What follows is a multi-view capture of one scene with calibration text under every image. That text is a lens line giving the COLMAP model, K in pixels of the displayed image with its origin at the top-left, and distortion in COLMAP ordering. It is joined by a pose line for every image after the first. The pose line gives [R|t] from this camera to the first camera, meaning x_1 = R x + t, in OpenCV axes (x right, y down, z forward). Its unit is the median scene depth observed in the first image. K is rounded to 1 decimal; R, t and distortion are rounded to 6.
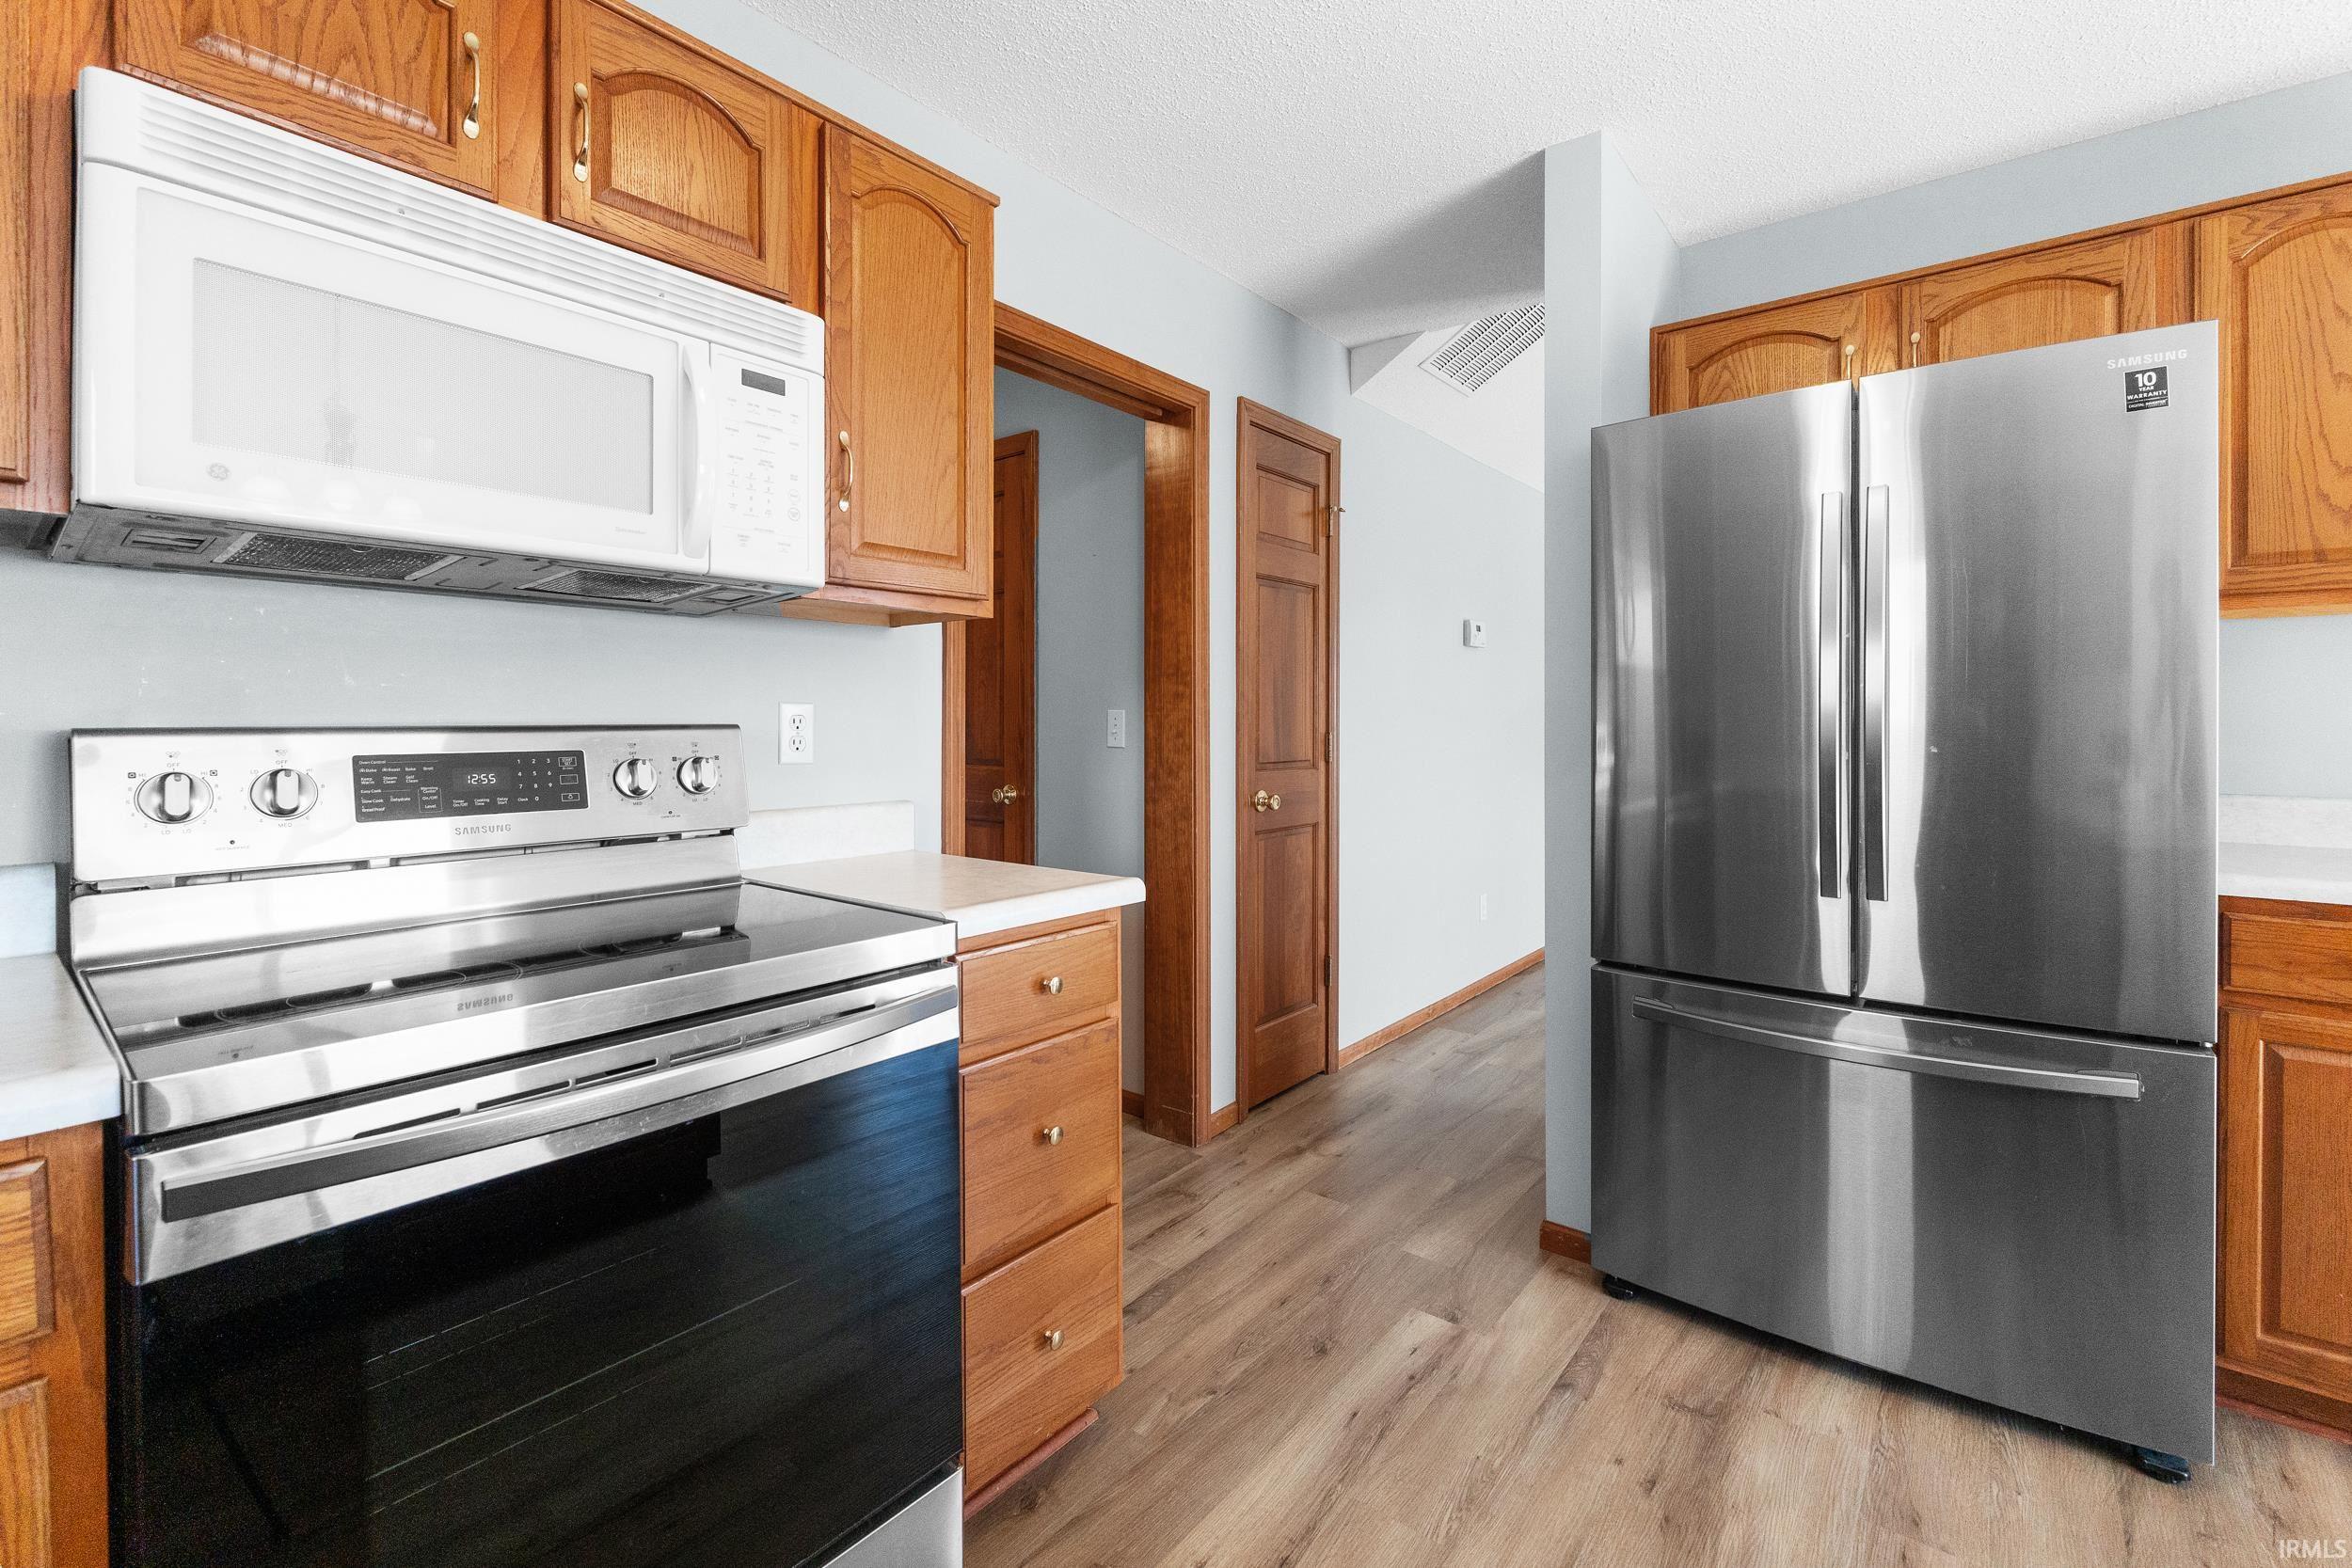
lens RADIAL K [[1016.8, 0, 1177.3], [0, 1016.8, 727.9], [0, 0, 1]] dist [-0.003432, 0.000391]
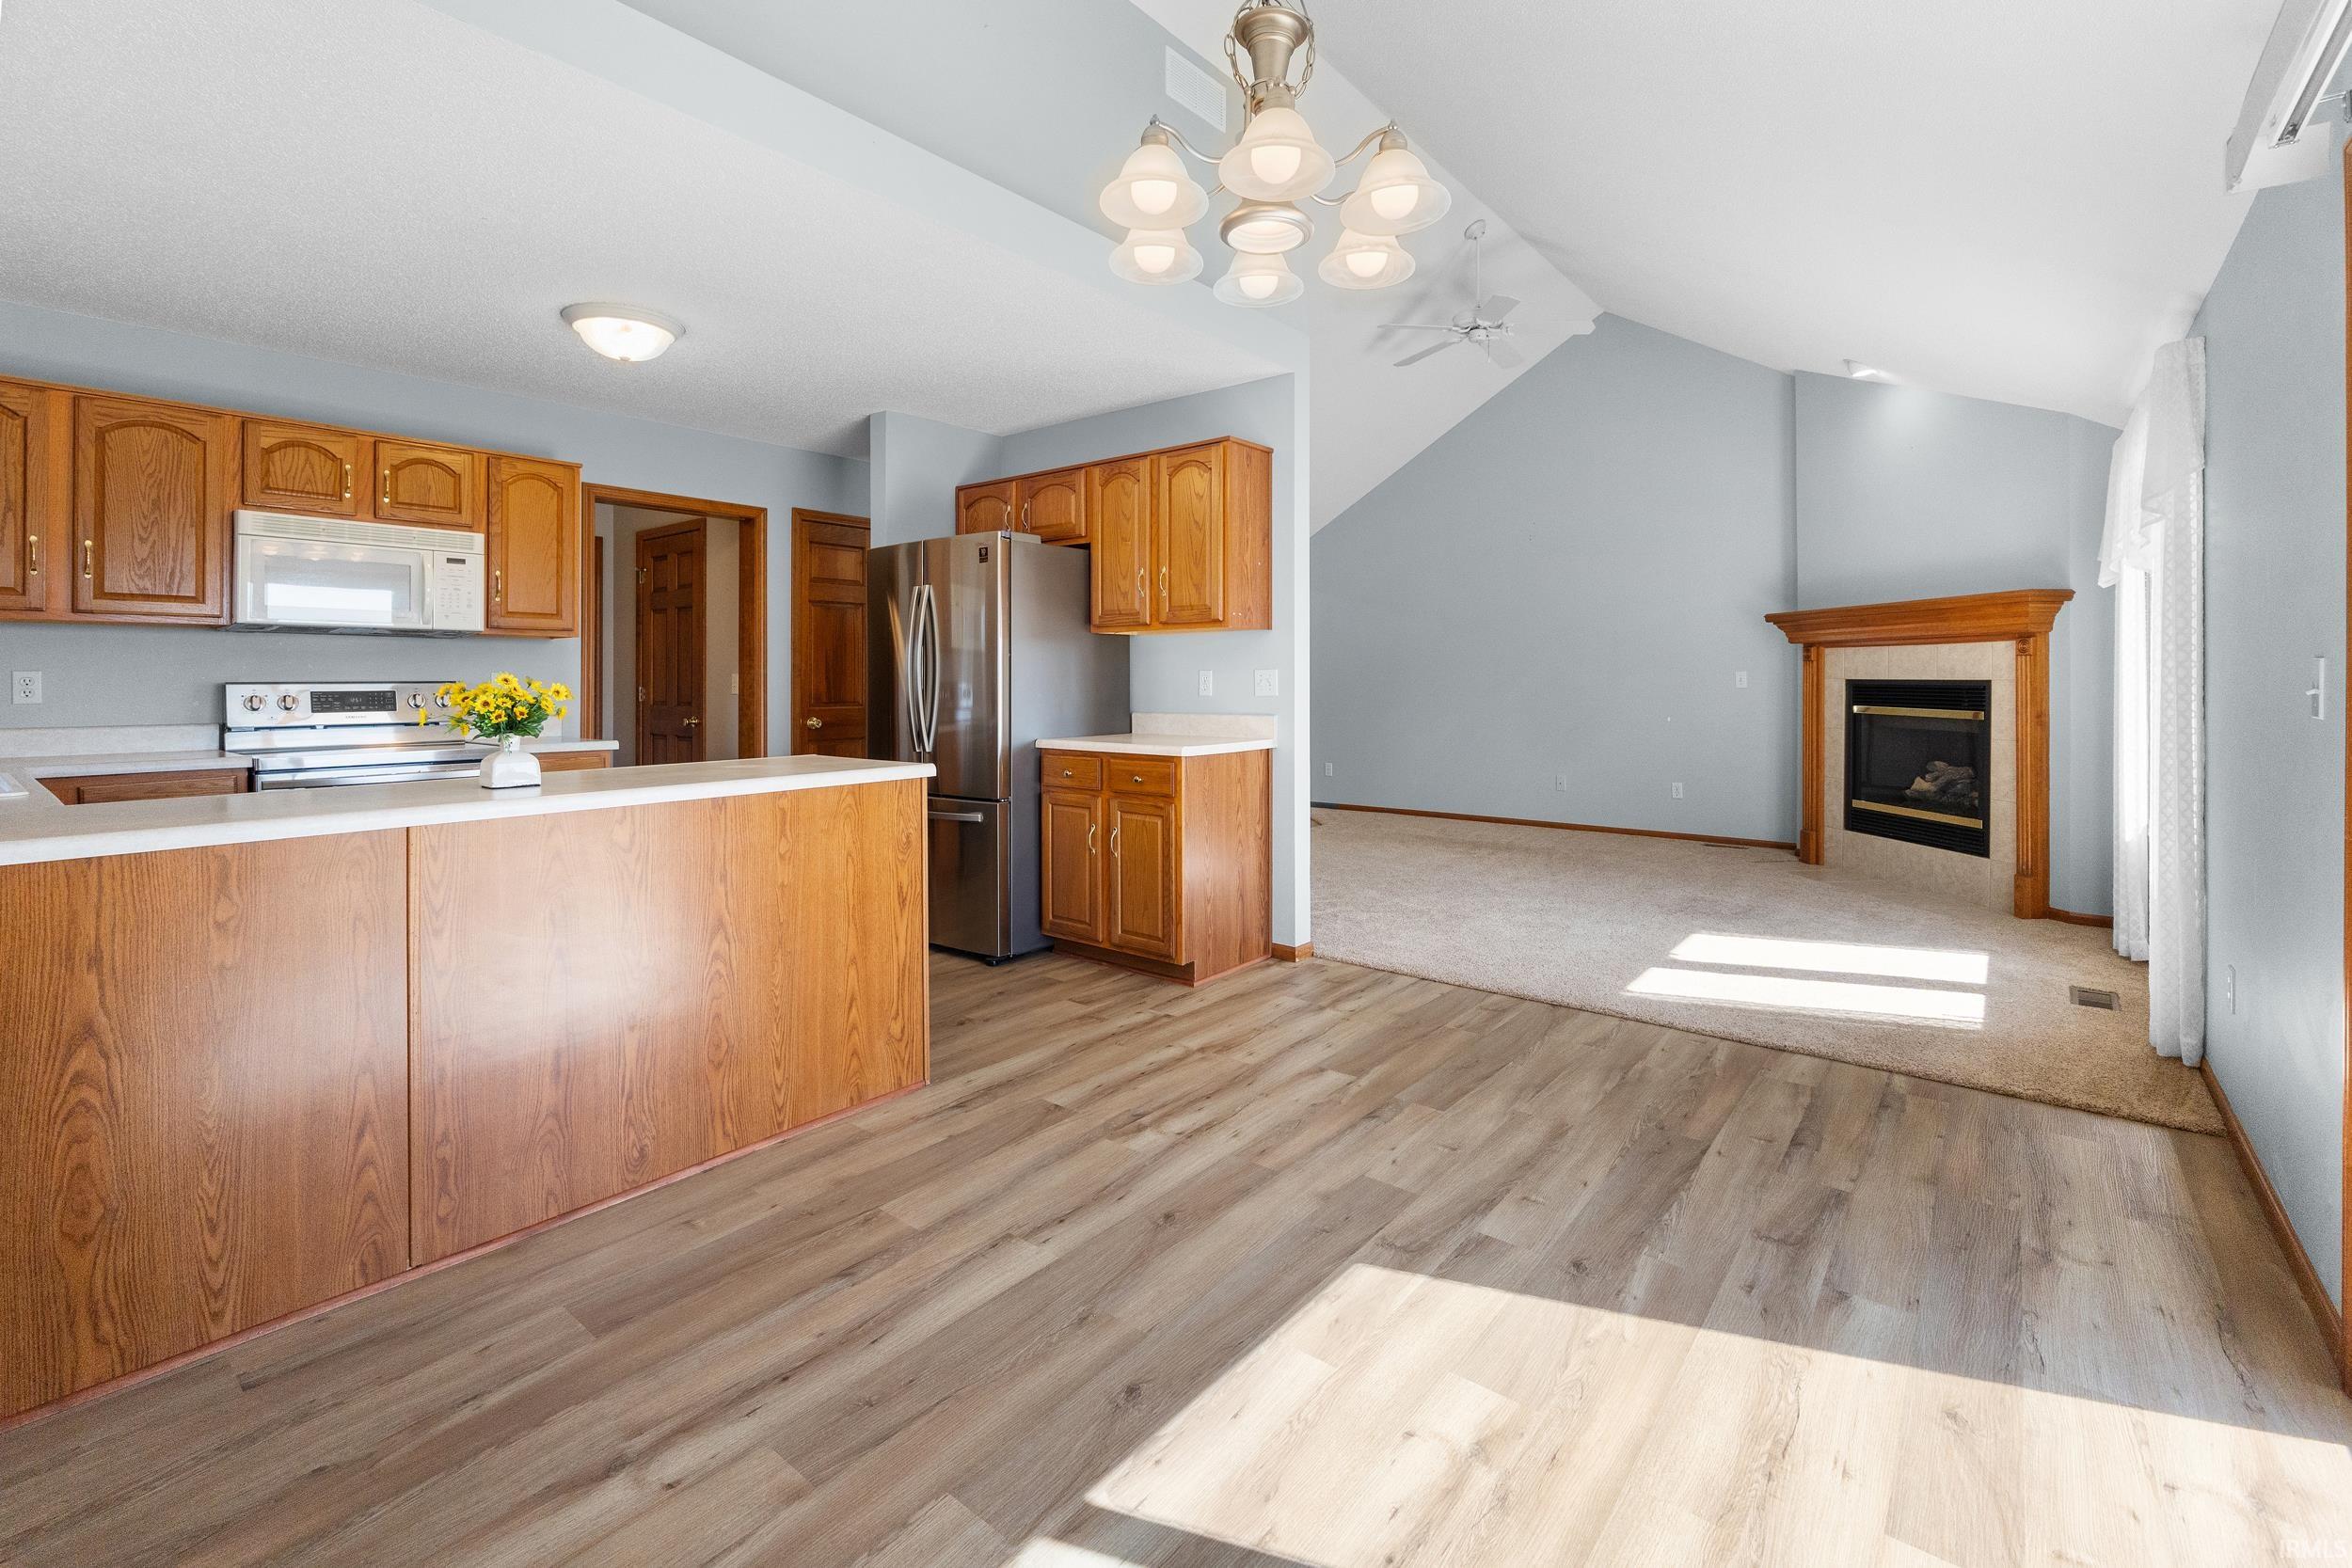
lens RADIAL K [[1016.8, 0, 1172.9], [0, 1016.8, 675.8], [0, 0, 1]] dist [-0.003432, 0.000391]
pose [[0.999996, 0.000541, -0.002600, 1.688792], [-0.000564, 0.999961, -0.008757, 0.006698], [0.002595, 0.008758, 0.999958, -1.930714]]
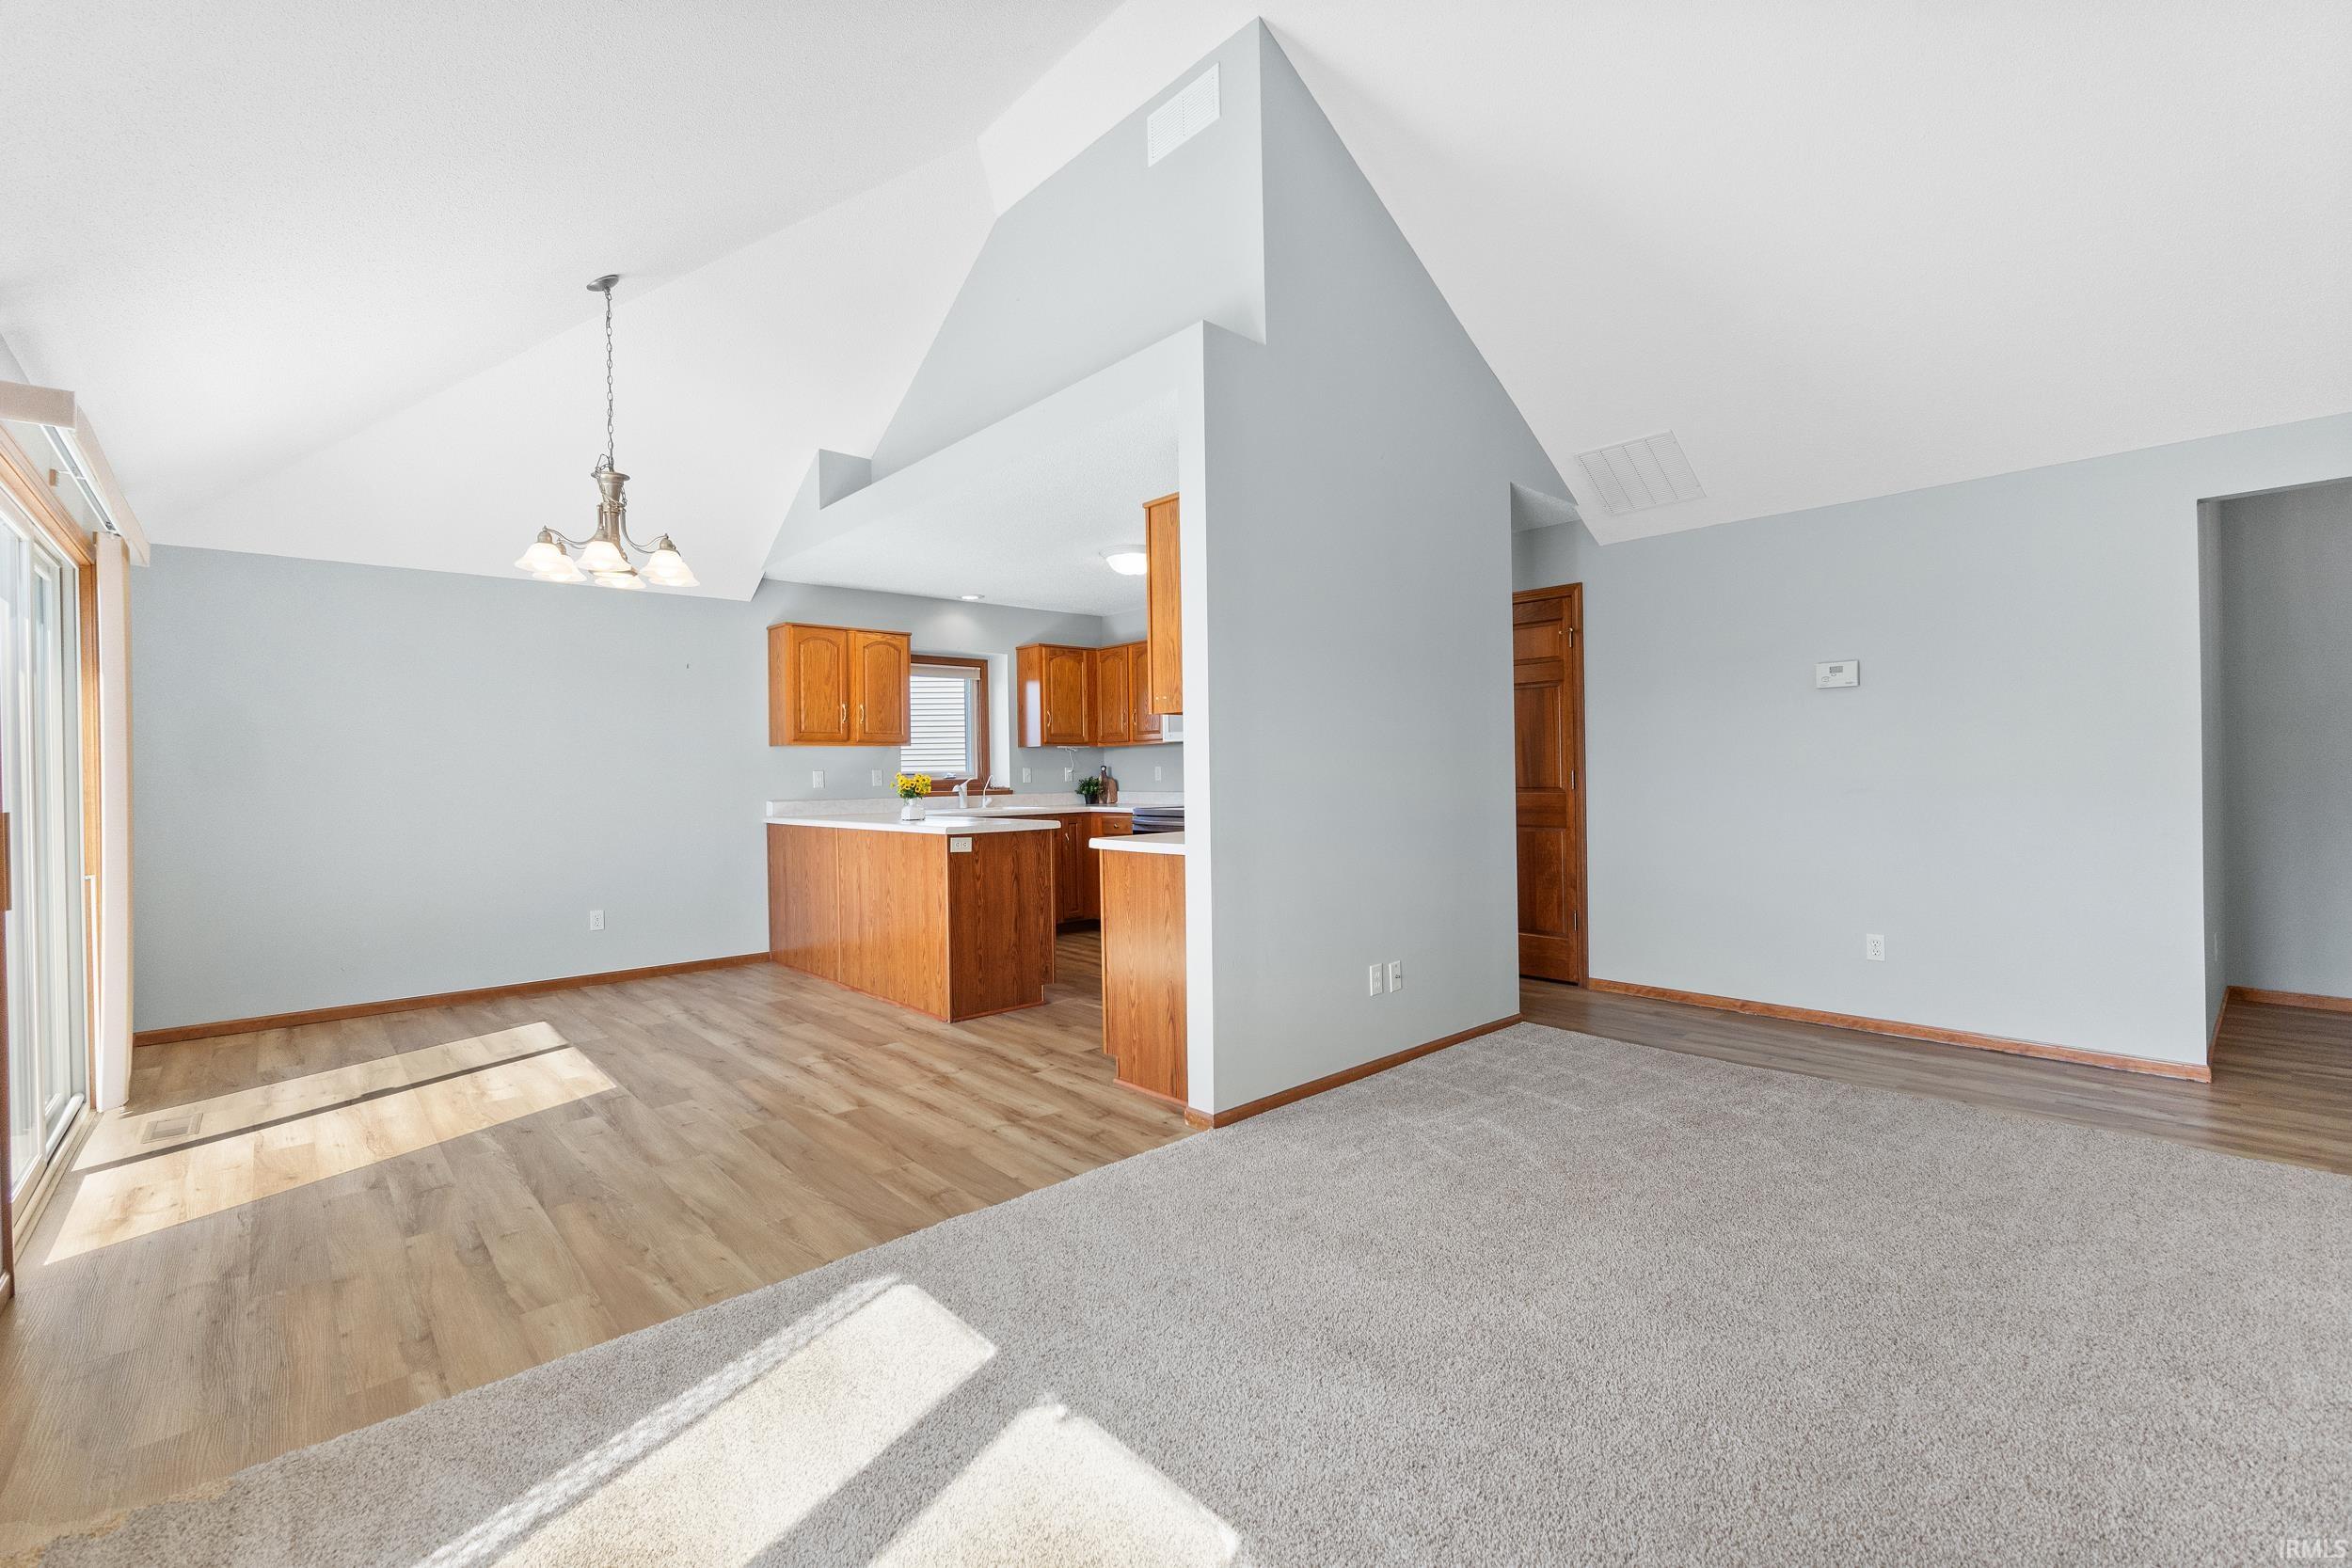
lens RADIAL K [[1016.8, 0, 1178.6], [0, 1016.8, 778.7], [0, 0, 1]] dist [-0.003432, 0.000391]
pose [[-0.151082, 0.013583, -0.988428, 4.509652], [0.012693, 0.999850, 0.011800, -0.020959], [0.988440, -0.010764, -0.151232, 1.556132]]
